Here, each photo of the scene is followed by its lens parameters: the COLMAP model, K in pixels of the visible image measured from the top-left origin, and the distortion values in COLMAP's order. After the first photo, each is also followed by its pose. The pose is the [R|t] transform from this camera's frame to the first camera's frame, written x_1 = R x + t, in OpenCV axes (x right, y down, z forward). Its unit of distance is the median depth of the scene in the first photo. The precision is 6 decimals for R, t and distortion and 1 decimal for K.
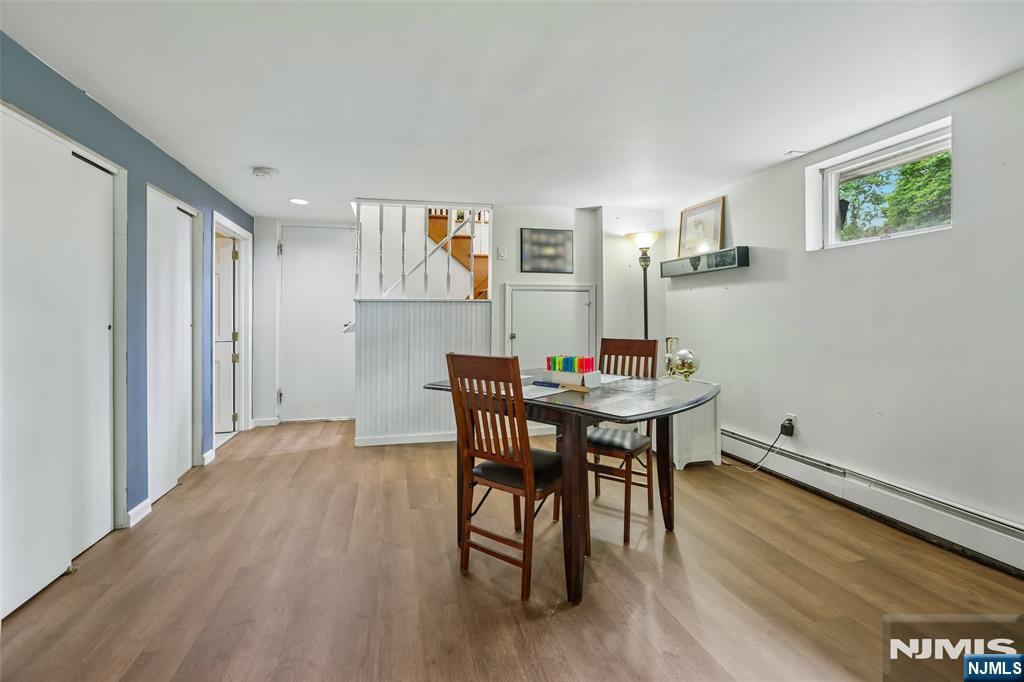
lens RADIAL K [[454.0, 0, 512.6], [0, 454.0, 327.7], [0, 0, 1]] dist [0.000214, 0.000070]
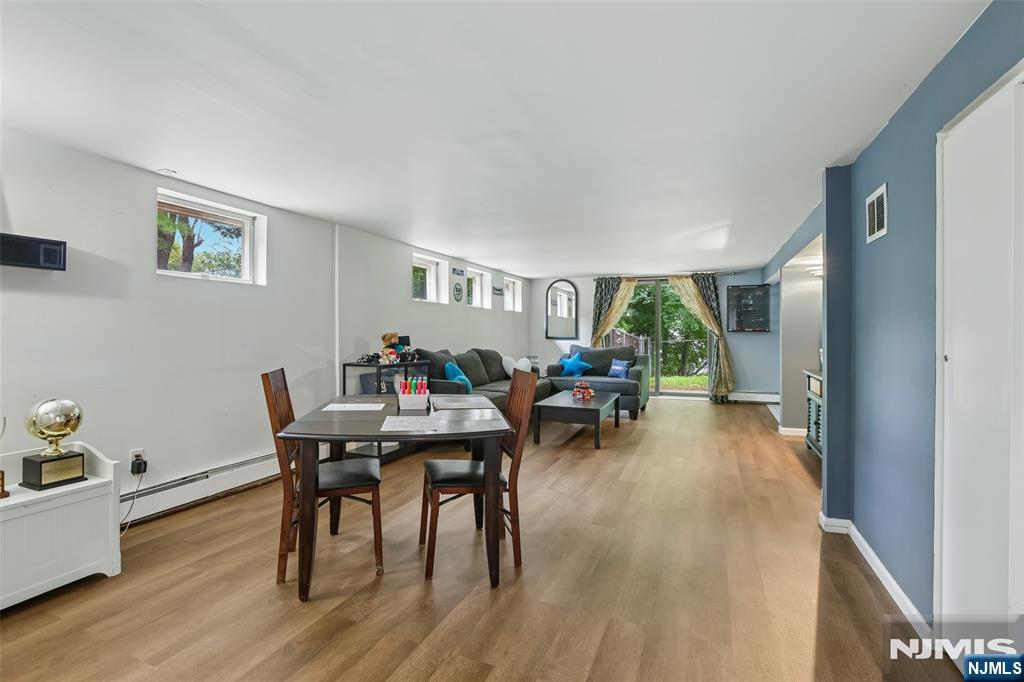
lens RADIAL K [[454.0, 0, 512.6], [0, 454.0, 327.7], [0, 0, 1]] dist [0.000214, 0.000070]
pose [[-0.780801, 0.005690, 0.624754, -0.490864], [0.011921, 0.999912, 0.005791, -0.042447], [-0.624667, 0.011969, -0.780800, 1.140842]]
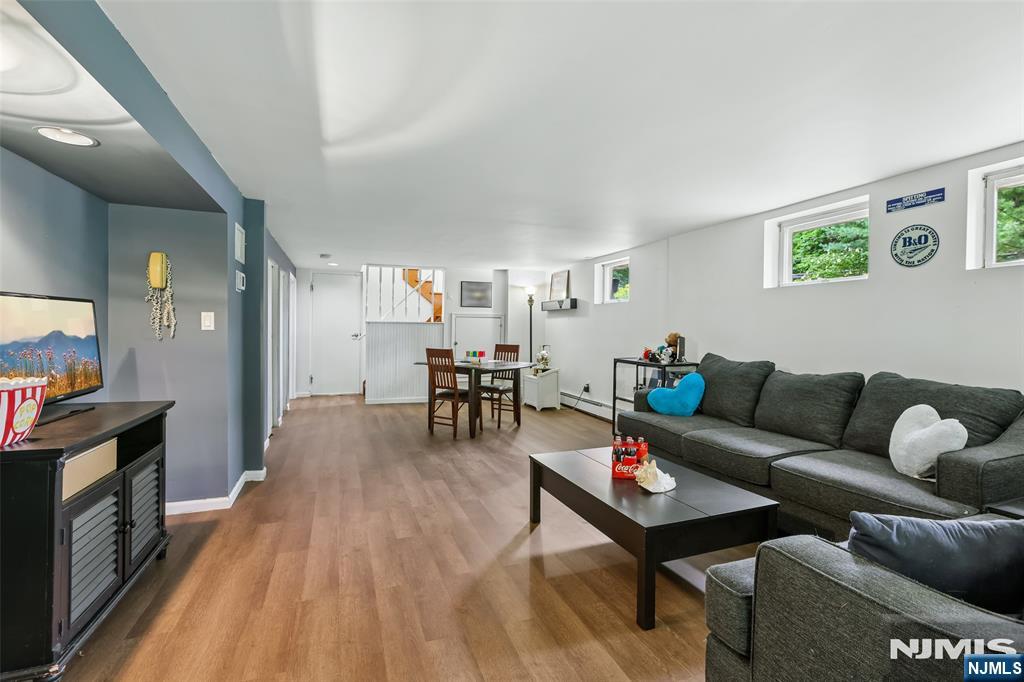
lens RADIAL K [[452.3, 0, 505.0], [0, 452.3, 342.0], [0, 0, 1]] dist [0.001011, 0.000331]
pose [[0.996330, 0.011145, 0.084871, 0.051487], [-0.011885, 0.999896, 0.008221, -0.003926], [-0.084770, -0.009199, 0.996358, -0.954238]]
